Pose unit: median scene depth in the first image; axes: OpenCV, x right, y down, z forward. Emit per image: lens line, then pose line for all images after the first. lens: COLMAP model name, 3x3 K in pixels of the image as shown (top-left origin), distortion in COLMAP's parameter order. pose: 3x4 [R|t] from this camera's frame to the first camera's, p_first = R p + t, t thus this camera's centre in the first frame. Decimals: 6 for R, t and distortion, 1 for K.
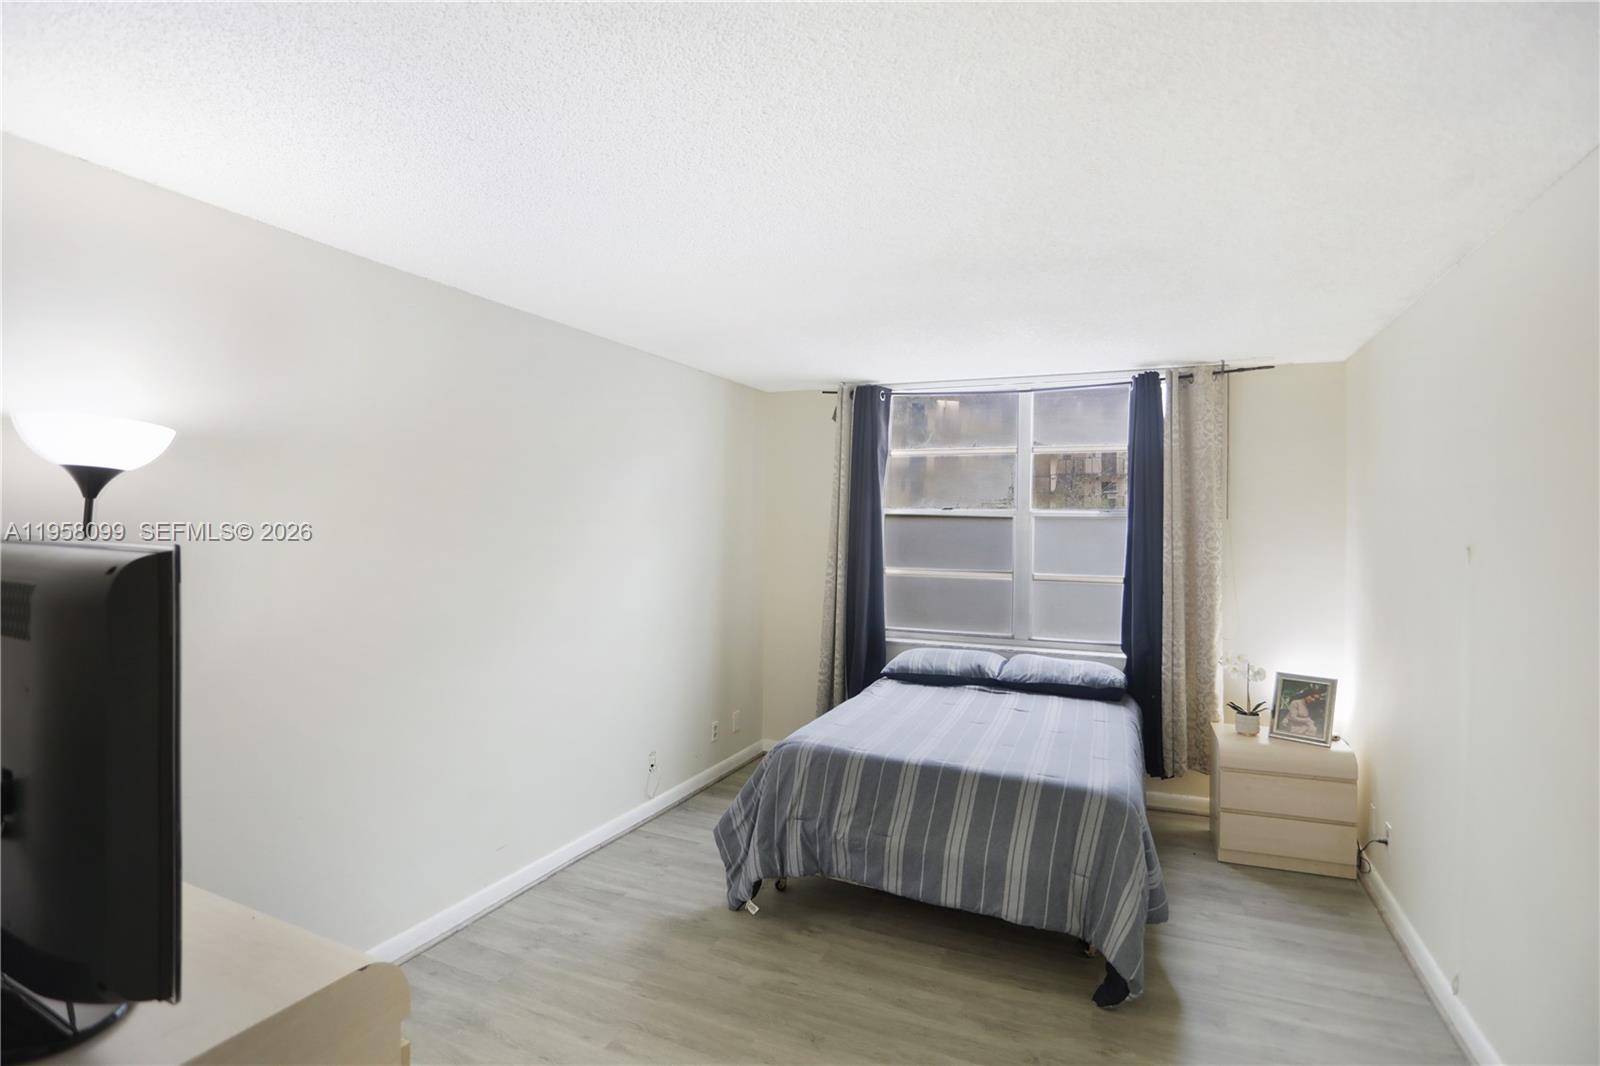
lens RADIAL K [[790.0, 0, 807.7], [0, 790.0, 526.6], [0, 0, 1]] dist [-0.058135, 0.023621]
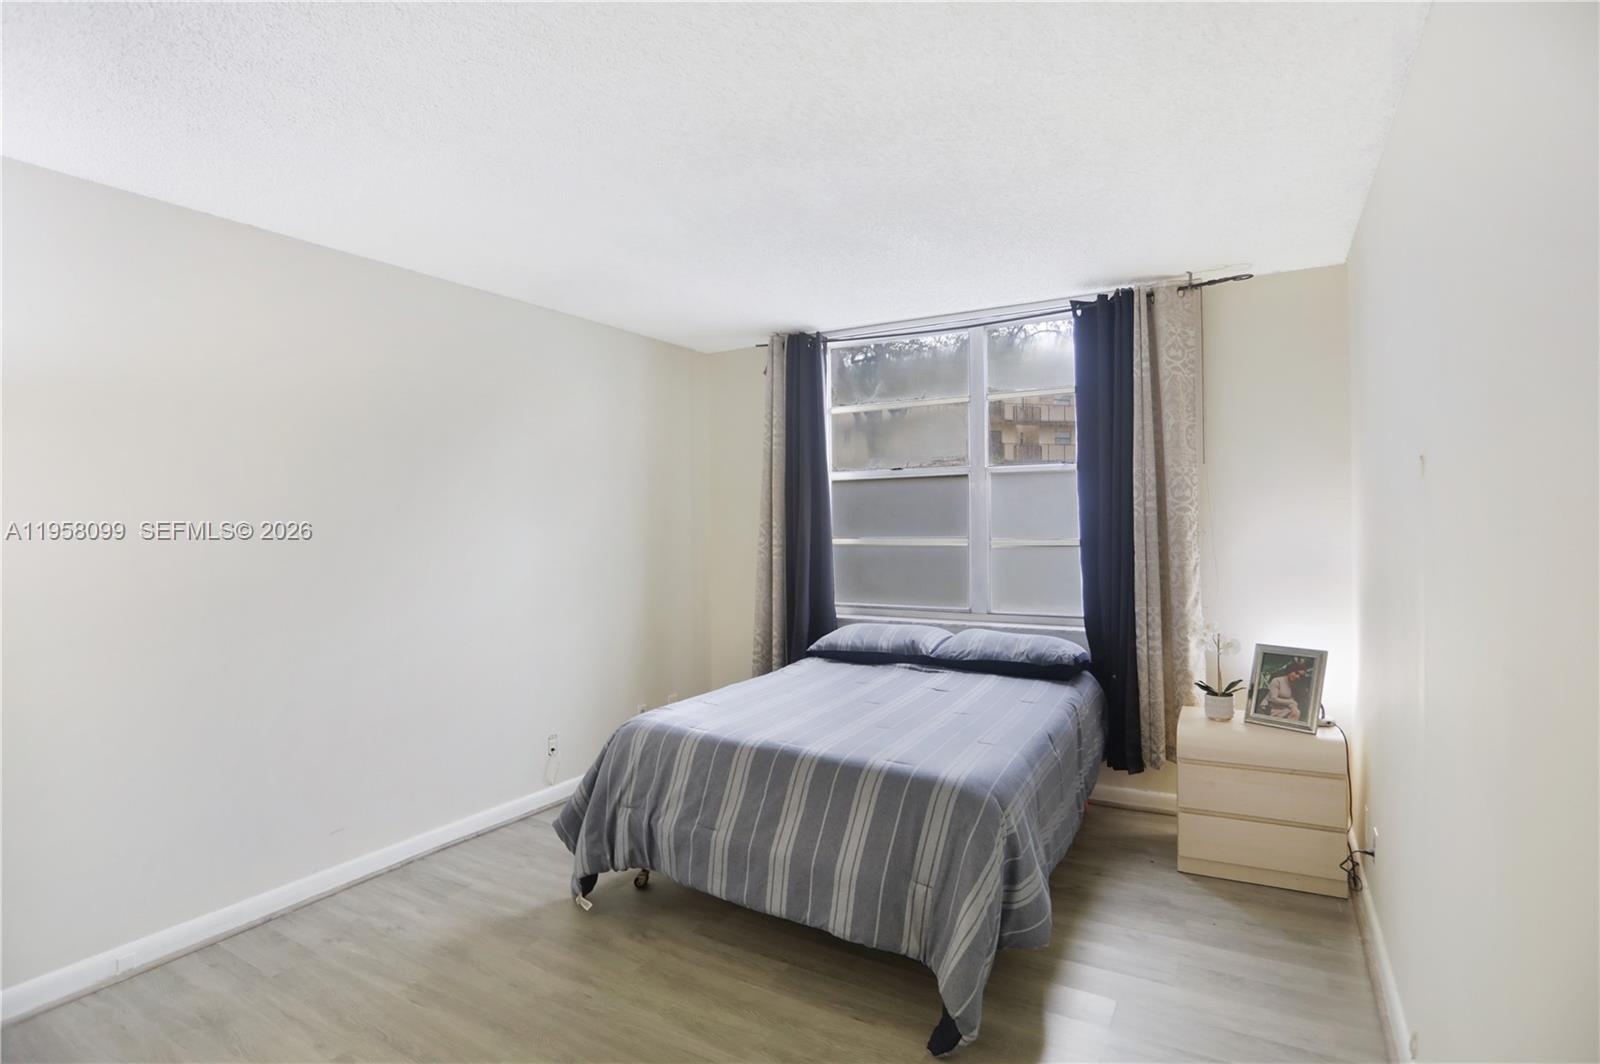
lens RADIAL K [[790.0, 0, 803.6], [0, 790.0, 535.7], [0, 0, 1]] dist [-0.058135, 0.023621]
pose [[0.992504, -0.023755, -0.119879, 0.238163], [0.025480, 0.999592, 0.012881, 0.052047], [0.119524, -0.015839, 0.992705, 0.131973]]
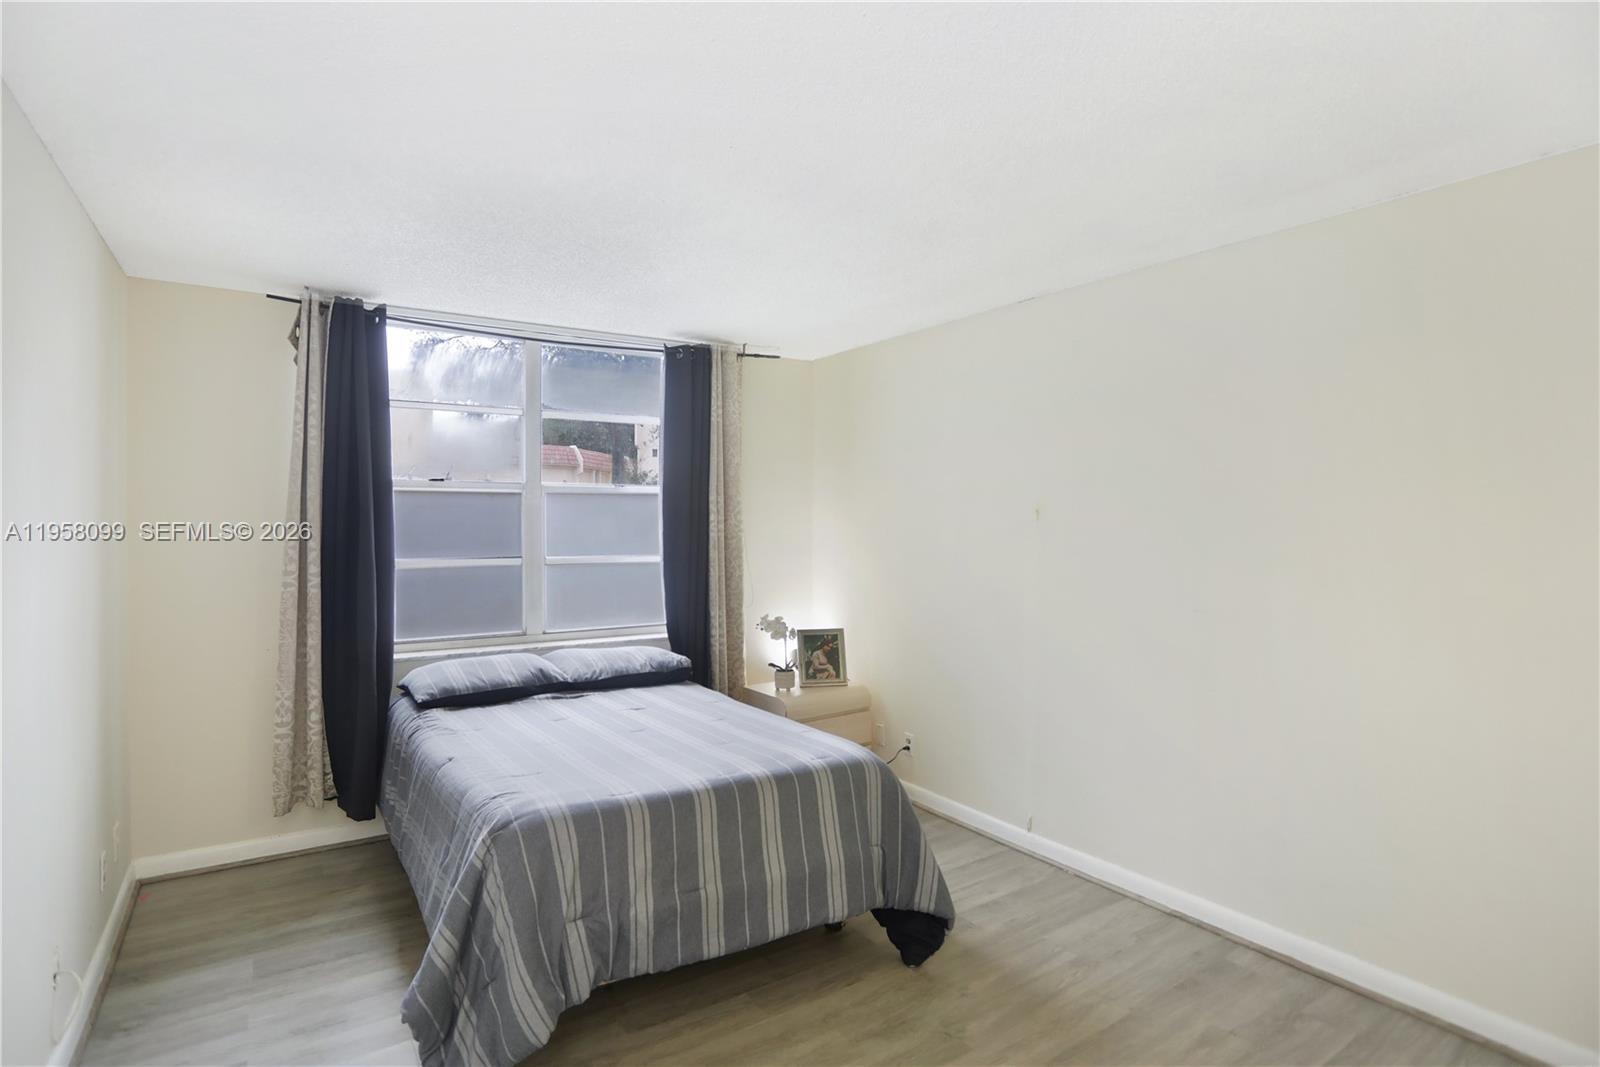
lens RADIAL K [[790.0, 0, 791.3], [0, 790.0, 548.1], [0, 0, 1]] dist [-0.058135, 0.023621]
pose [[0.544963, -0.038273, 0.837586, -0.371521], [0.007905, 0.999148, 0.040513, 0.022675], [-0.838423, -0.015457, 0.544802, 0.394261]]
